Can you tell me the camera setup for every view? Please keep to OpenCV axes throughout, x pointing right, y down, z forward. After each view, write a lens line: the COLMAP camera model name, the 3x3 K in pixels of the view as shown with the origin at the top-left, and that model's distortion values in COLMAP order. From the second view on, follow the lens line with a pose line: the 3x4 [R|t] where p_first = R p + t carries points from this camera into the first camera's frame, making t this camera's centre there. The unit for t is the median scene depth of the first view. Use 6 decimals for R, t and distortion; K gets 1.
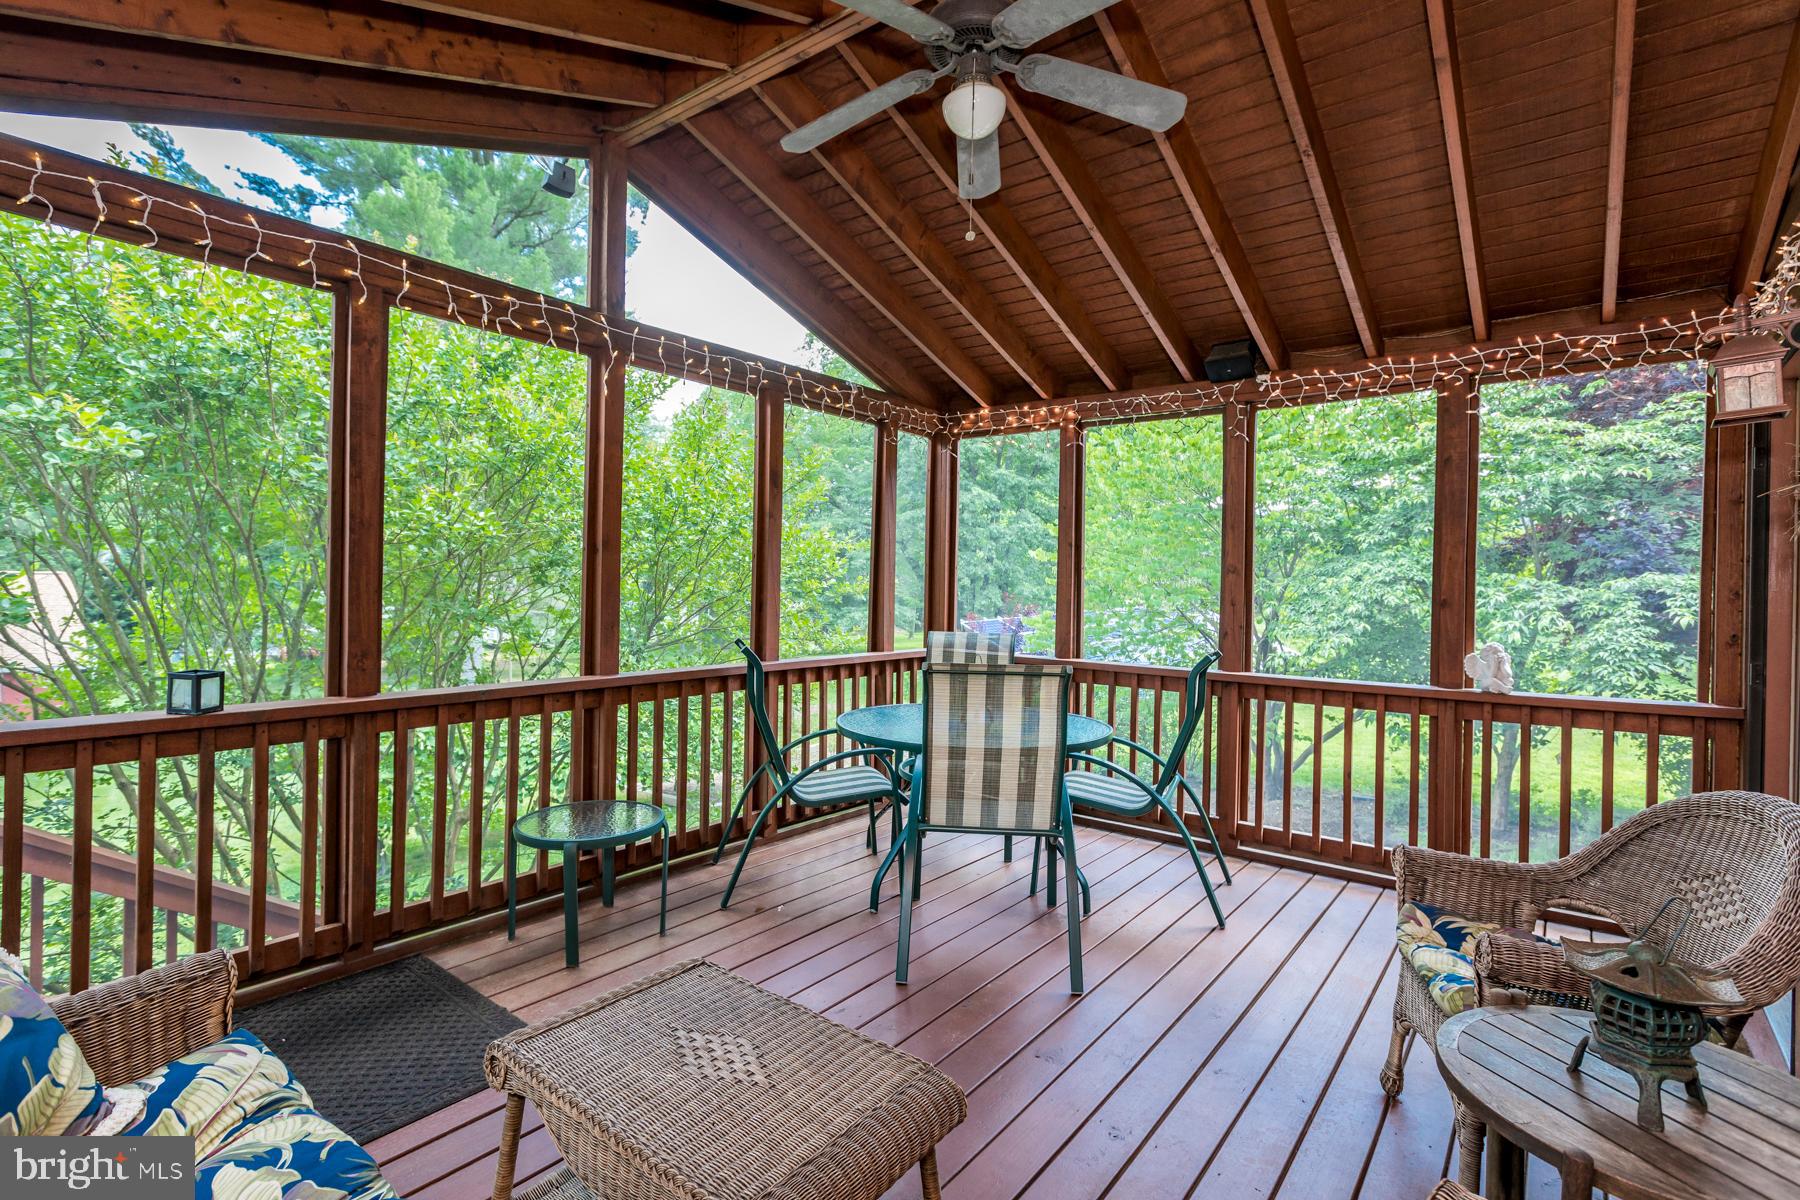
lens RADIAL K [[837.6, 0, 912.5], [0, 837.6, 597.4], [0, 0, 1]] dist [0.008671, -0.003261]
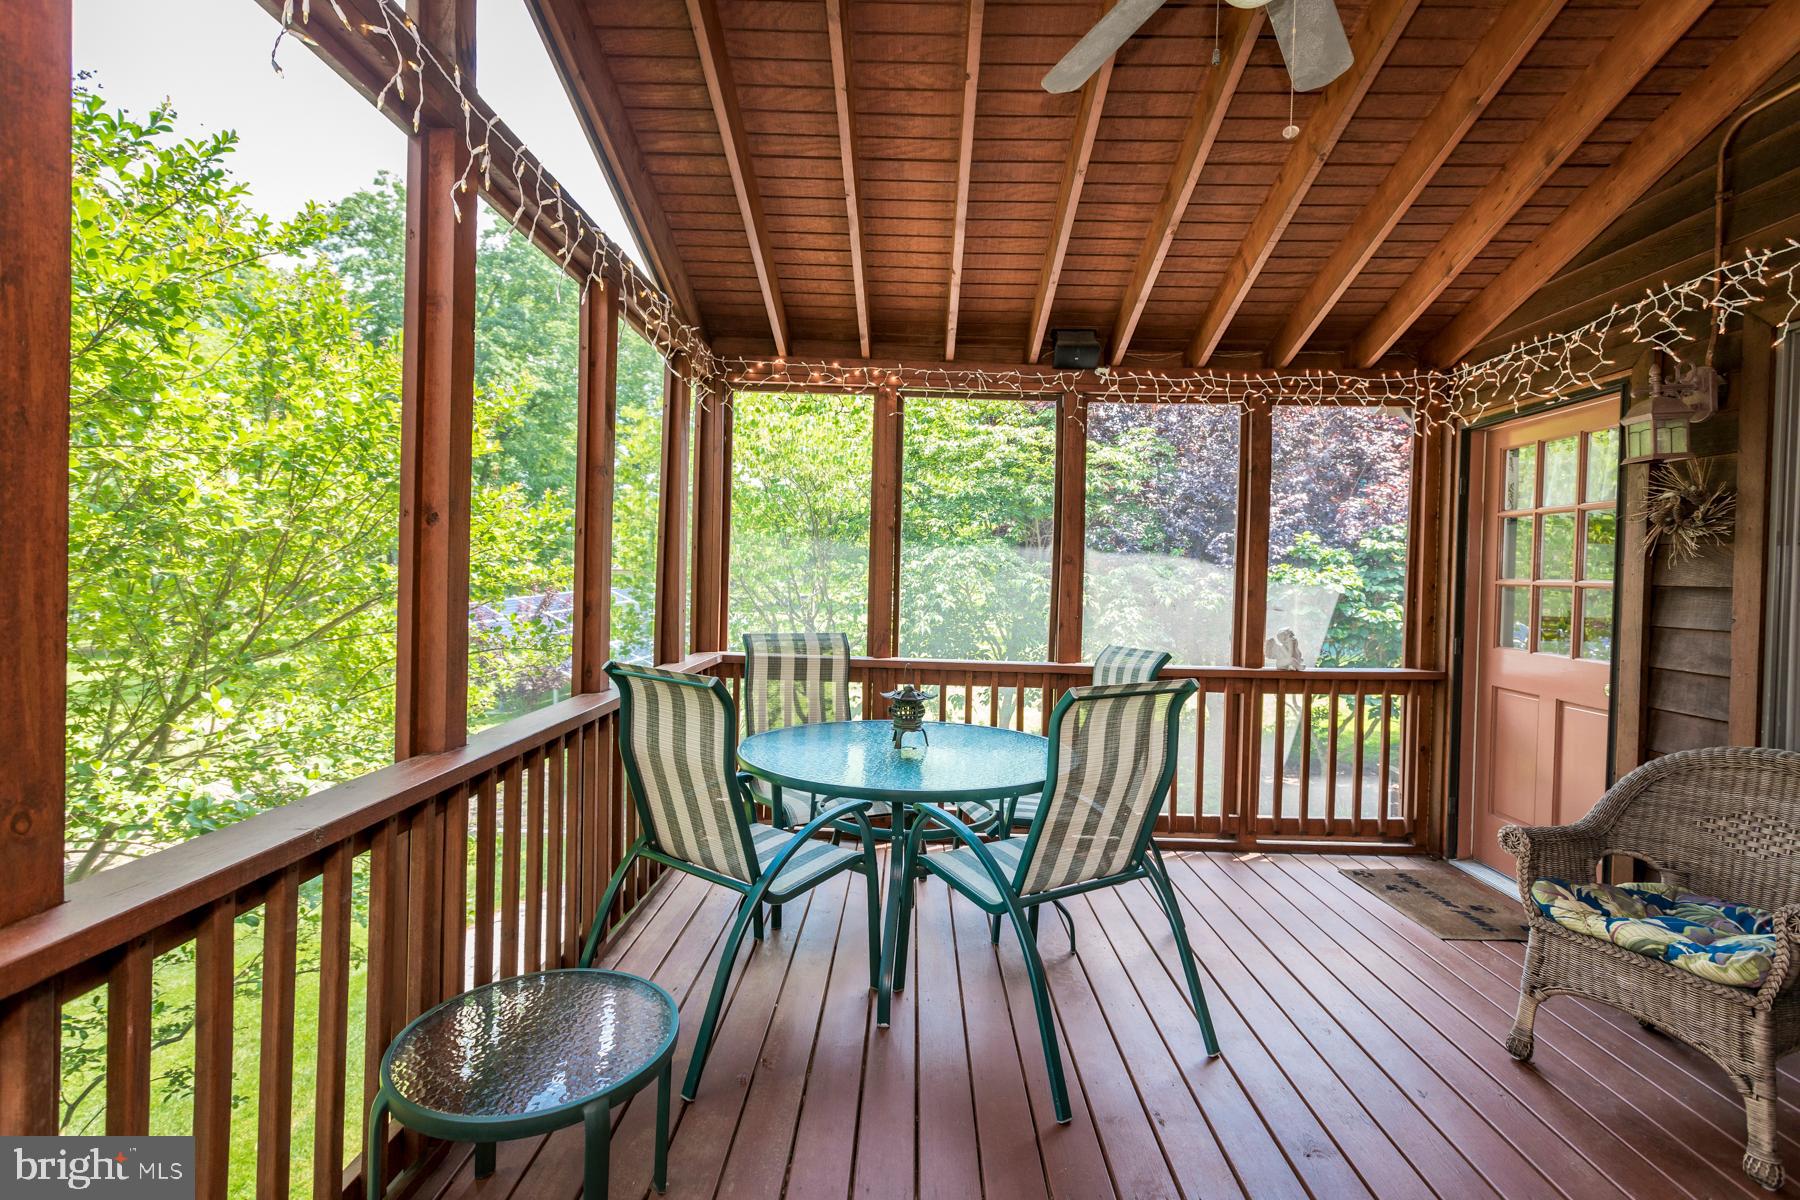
lens RADIAL K [[873.9, 0, 898.2], [0, 873.9, 588.9], [0, 0, 1]] dist [-0.002192, -0.000092]
pose [[0.806078, -0.004978, 0.591789, -0.396551], [-0.001976, 0.999936, 0.011102, -0.010053], [-0.591806, -0.010118, 0.806017, 0.287565]]
